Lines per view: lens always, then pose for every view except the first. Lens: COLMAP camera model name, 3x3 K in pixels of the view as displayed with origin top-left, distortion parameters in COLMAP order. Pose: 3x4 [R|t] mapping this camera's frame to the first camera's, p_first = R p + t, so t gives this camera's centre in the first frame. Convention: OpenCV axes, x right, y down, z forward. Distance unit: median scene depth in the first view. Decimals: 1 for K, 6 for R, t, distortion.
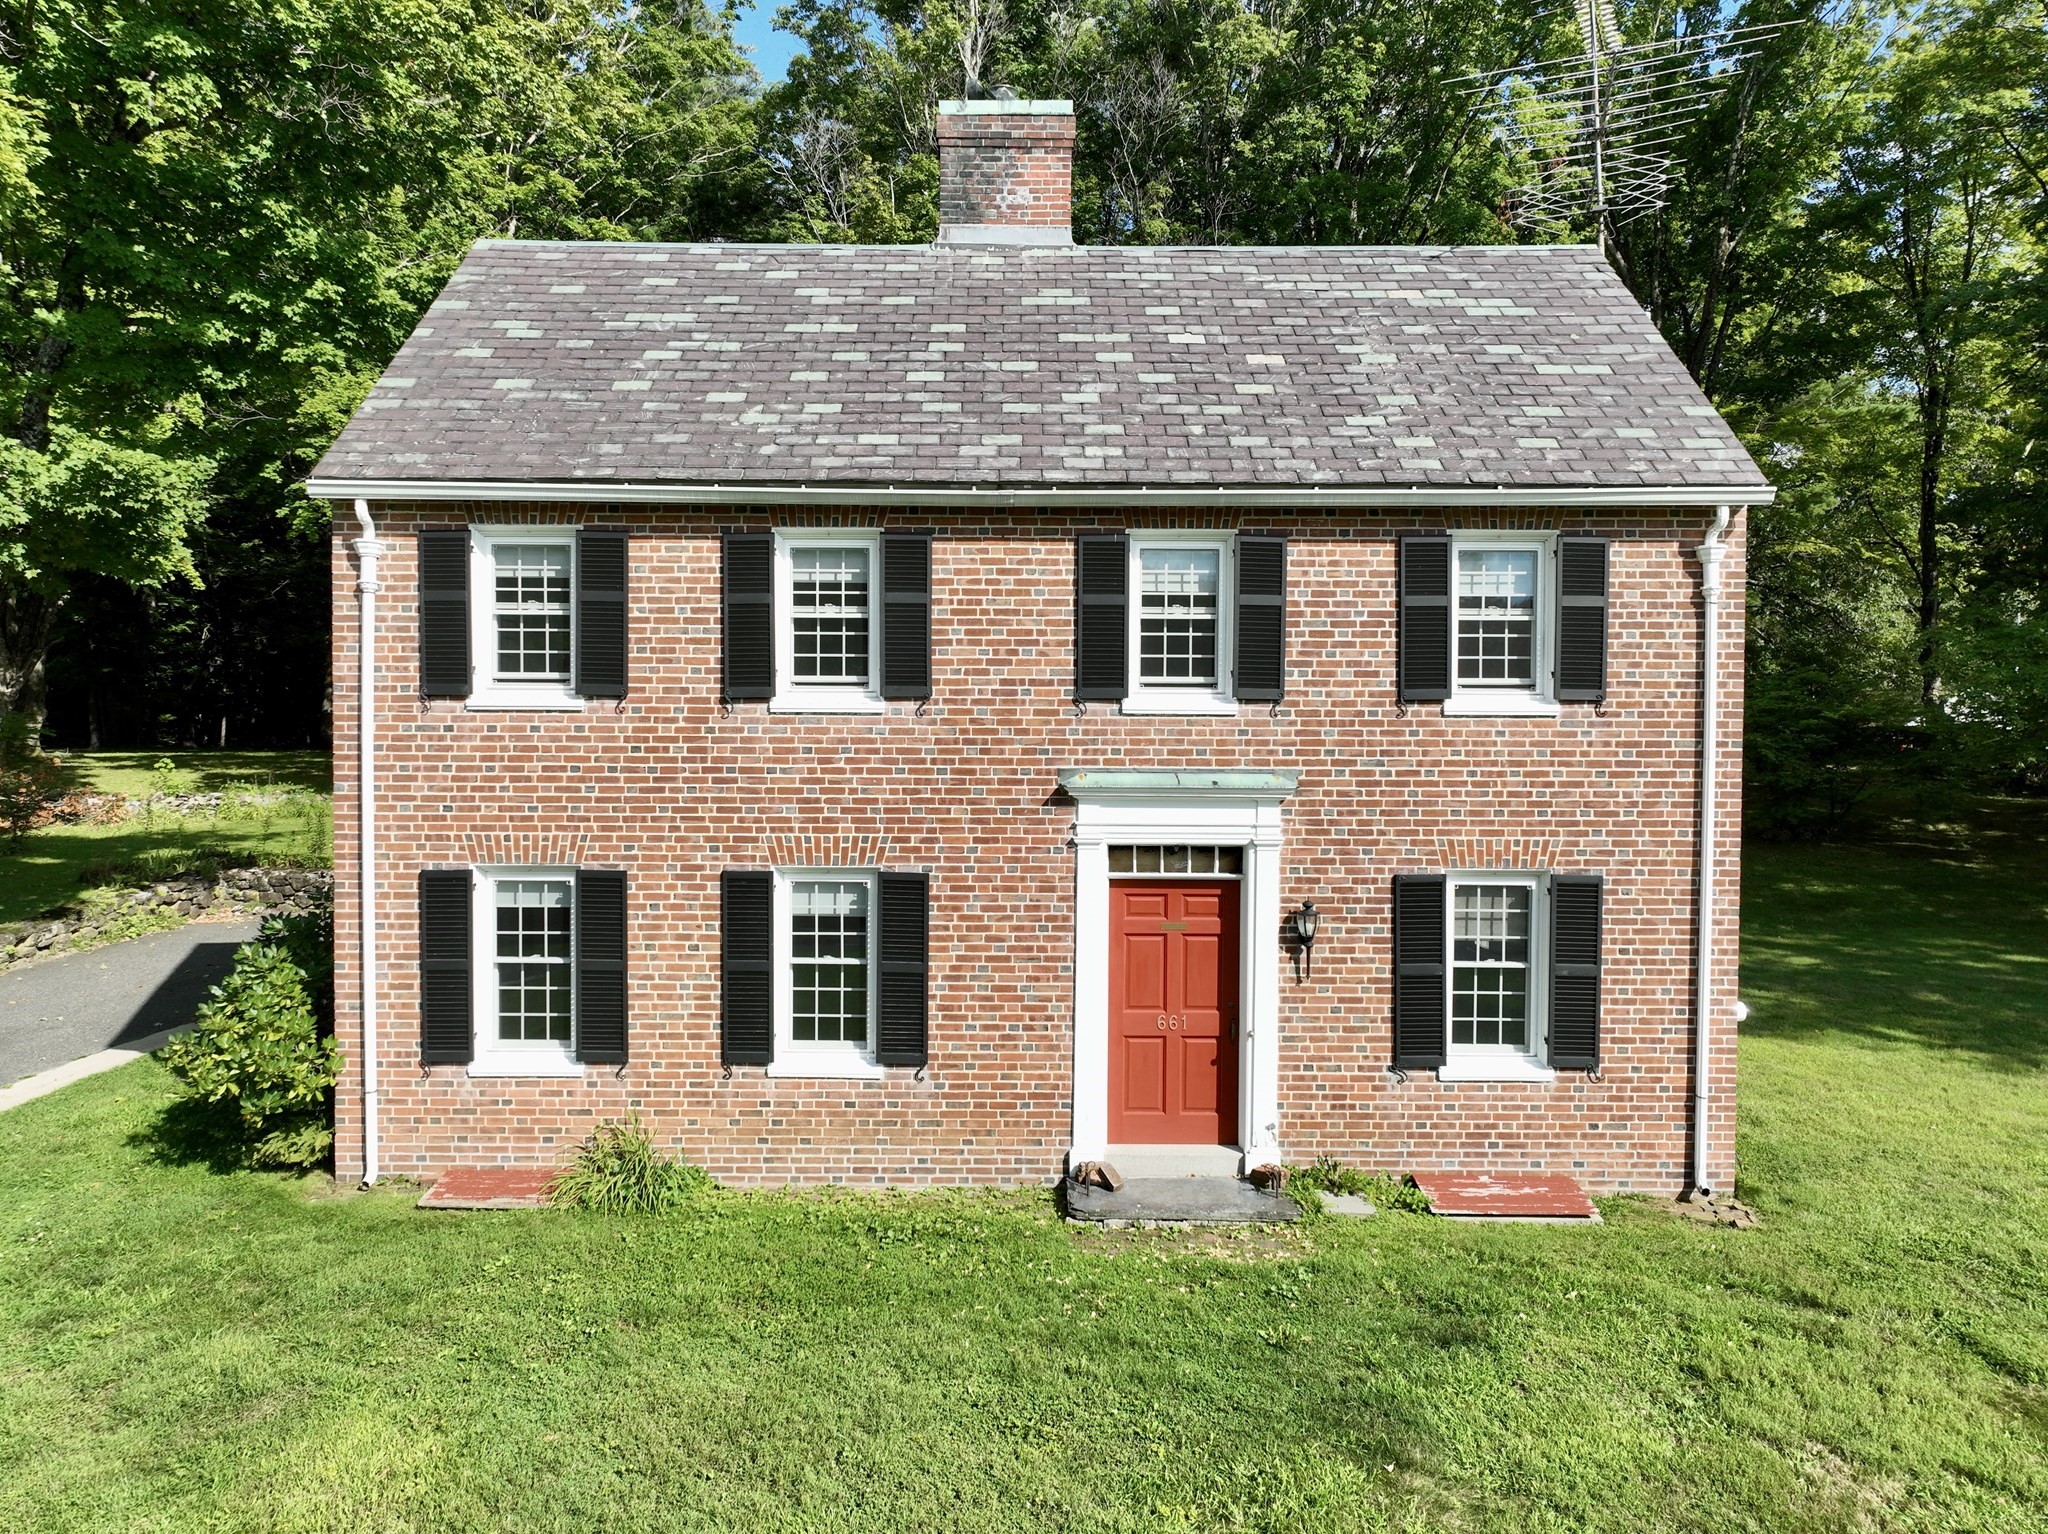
lens RADIAL K [[1449.1, 0, 1028.3], [0, 1449.1, 770.4], [0, 0, 1]] dist [0.005243, 0.002026]
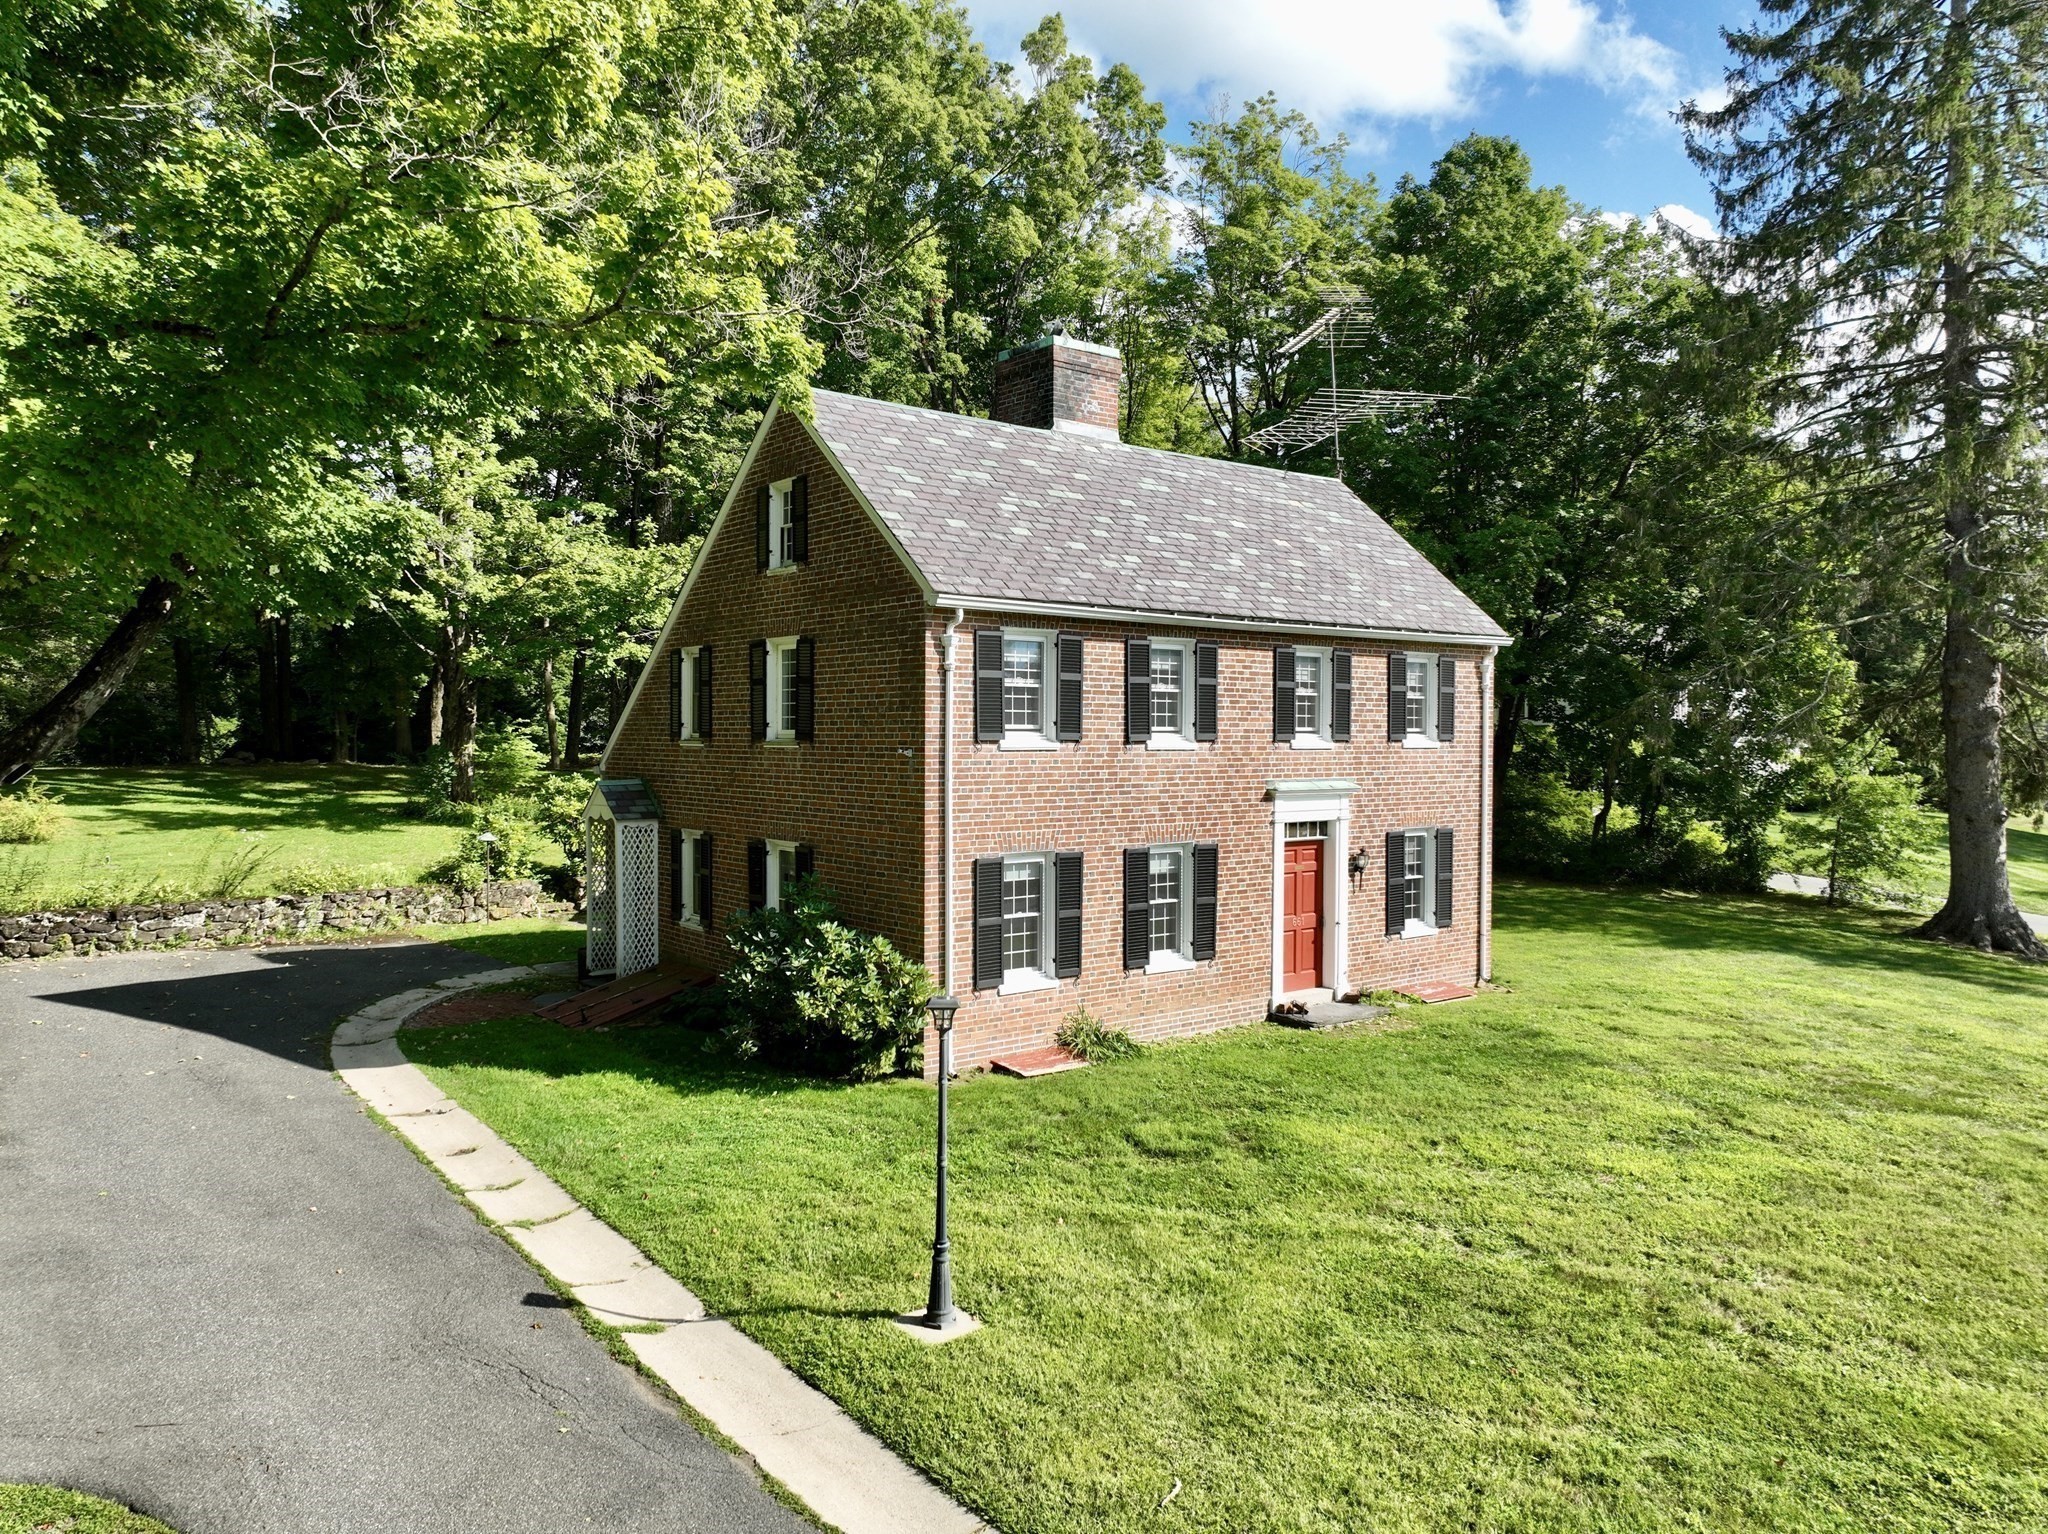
lens RADIAL K [[1436.3, 0, 1019.8], [0, 1436.3, 755.7], [0, 0, 1]] dist [0.000296, 0.008713]
pose [[0.783560, -0.012955, 0.621181, -1.290238], [0.016040, 0.999871, 0.000619, -0.036739], [-0.621109, 0.009478, 0.783667, -0.174941]]
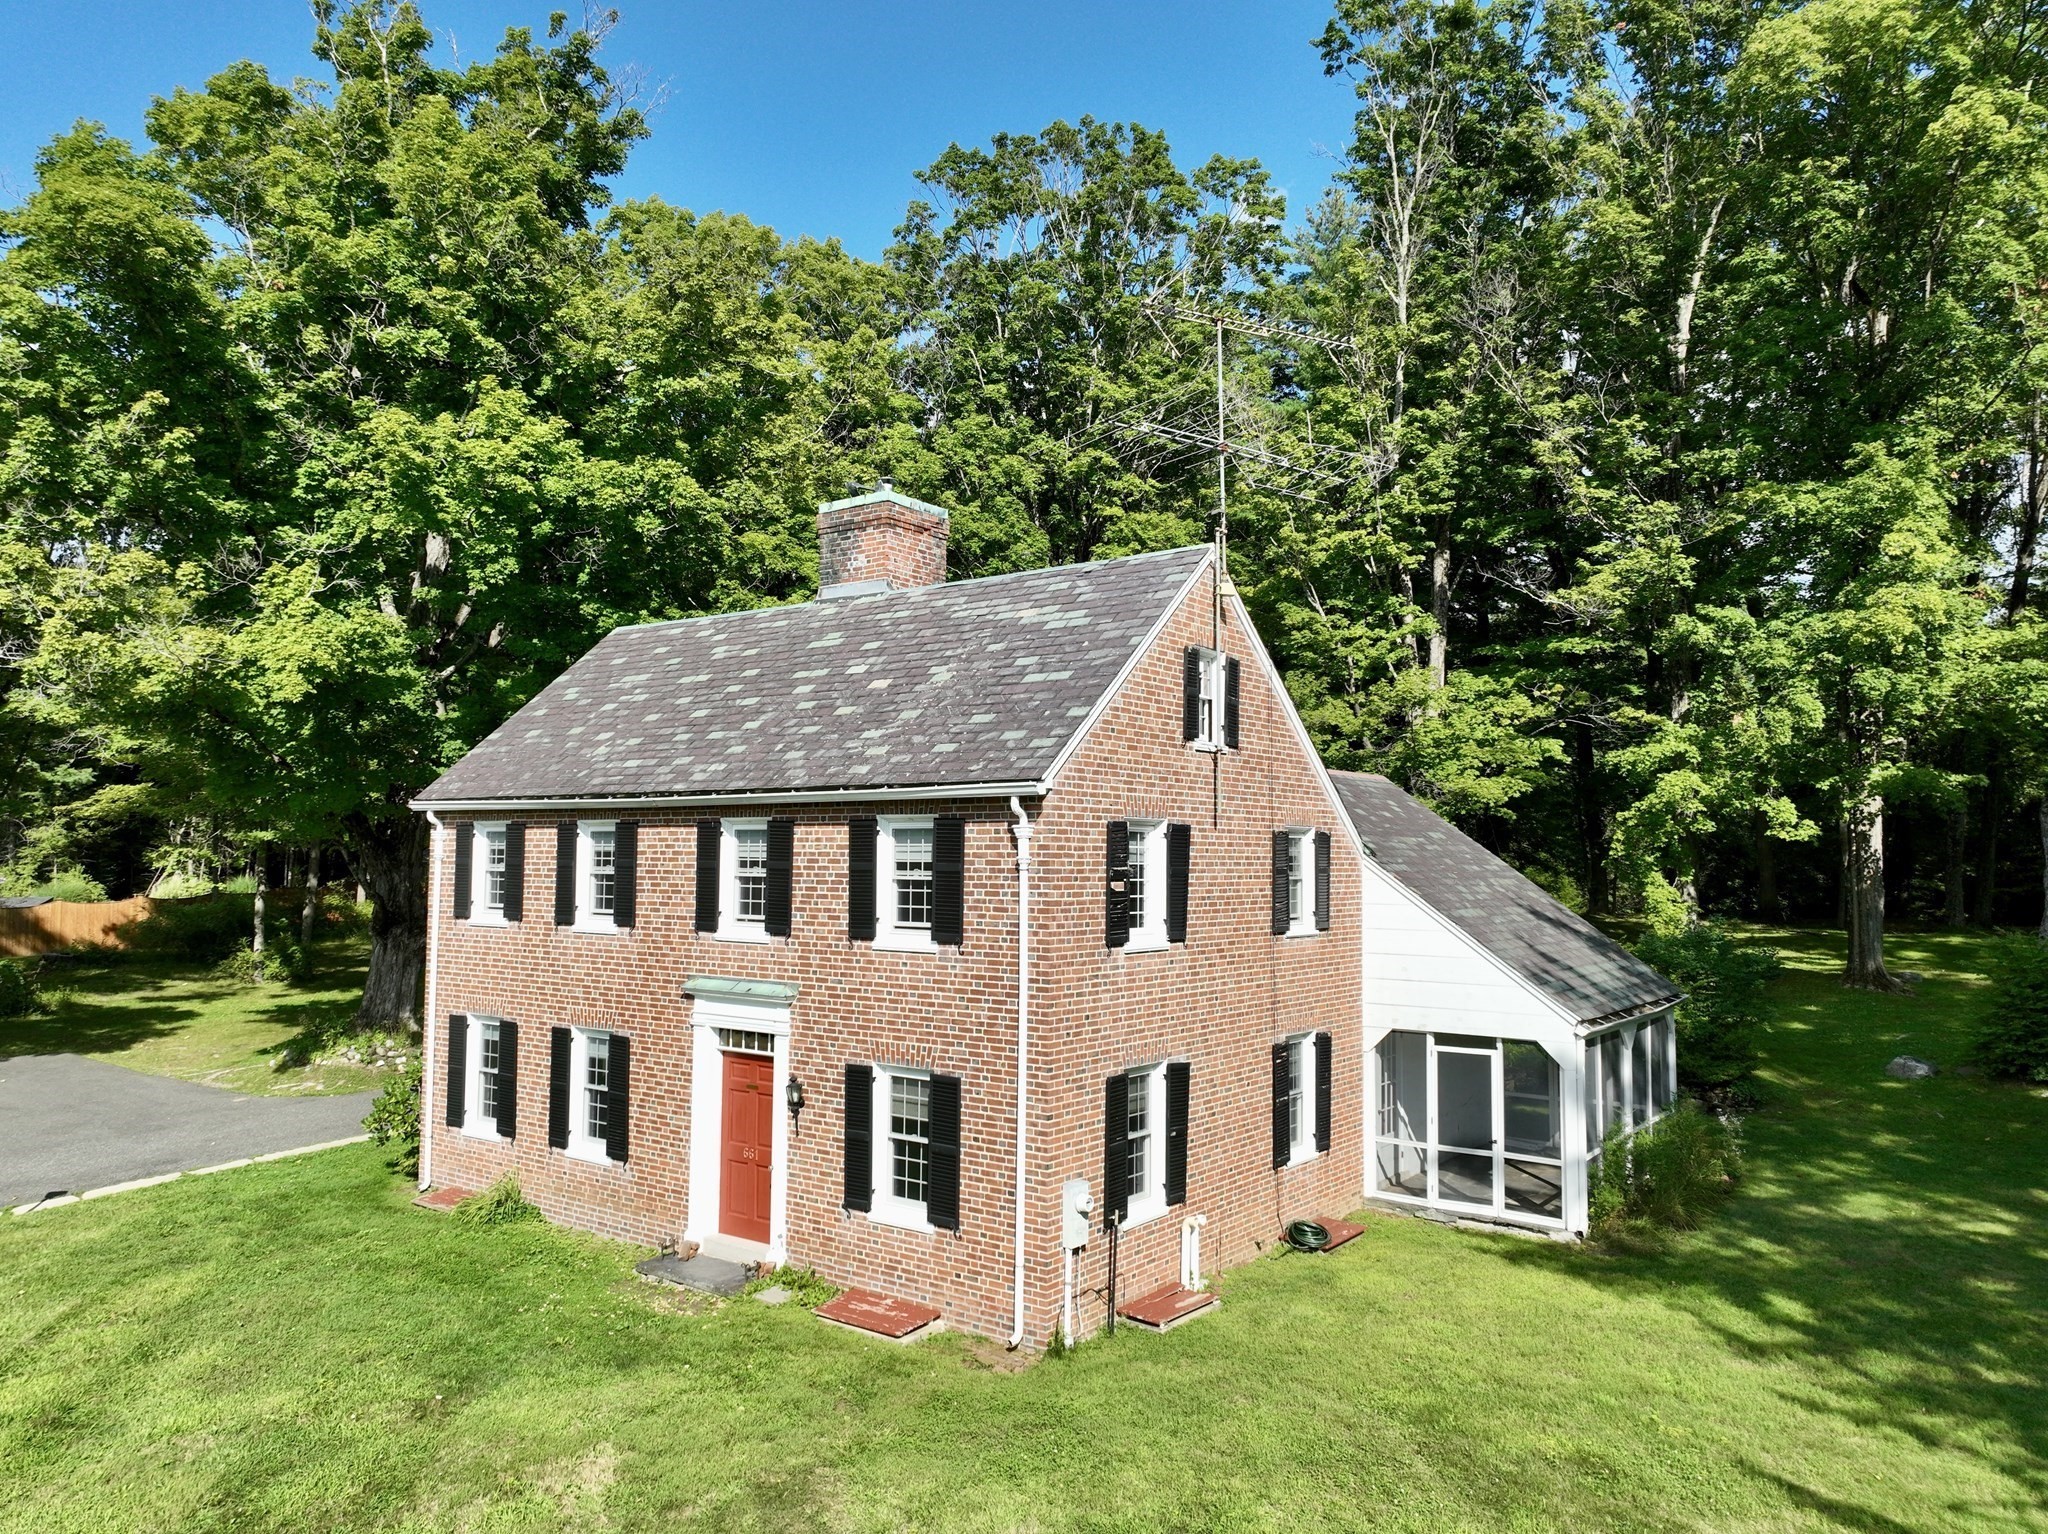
lens RADIAL K [[1436.3, 0, 1023.9], [0, 1436.3, 767.1], [0, 0, 1]] dist [0.000296, 0.008713]
pose [[0.802335, -0.036598, -0.595751, 1.219969], [-0.021633, 0.995680, -0.090301, -0.090055], [0.596482, 0.085340, 0.798077, -0.019748]]
